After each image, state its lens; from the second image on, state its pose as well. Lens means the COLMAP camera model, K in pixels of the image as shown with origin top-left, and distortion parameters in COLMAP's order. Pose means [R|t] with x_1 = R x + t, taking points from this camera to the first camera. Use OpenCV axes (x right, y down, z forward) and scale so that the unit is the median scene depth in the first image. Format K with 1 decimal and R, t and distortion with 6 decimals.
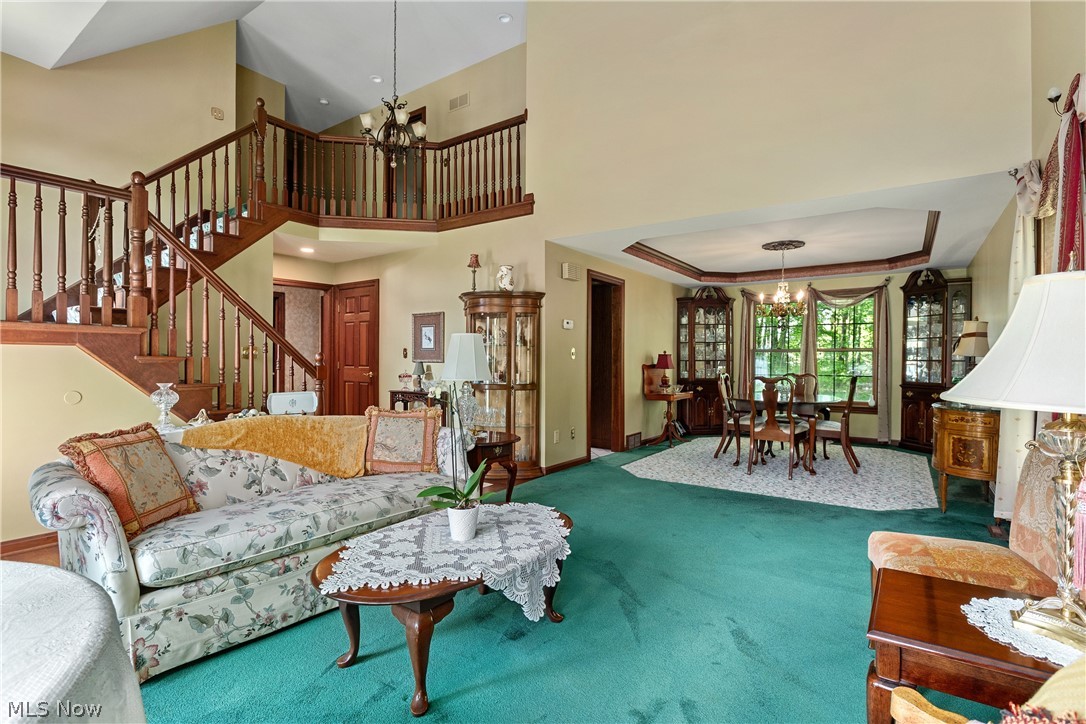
lens RADIAL K [[537.8, 0, 540.9], [0, 537.8, 365.1], [0, 0, 1]] dist [-0.014399, -0.000913]
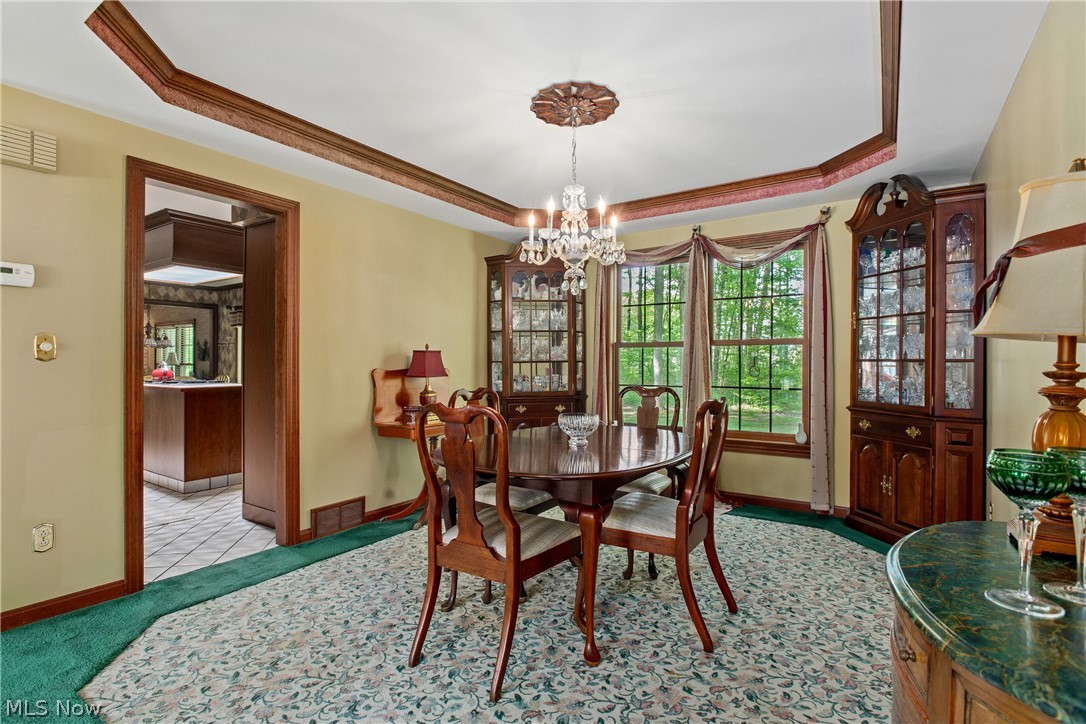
lens RADIAL K [[537.8, 0, 539.0], [0, 537.8, 360.7], [0, 0, 1]] dist [-0.014399, -0.000913]
pose [[0.999805, -0.003492, 0.019429, 0.358919], [0.003705, 0.999933, -0.010932, -0.003424], [-0.019389, 0.011002, 0.999751, 0.478777]]
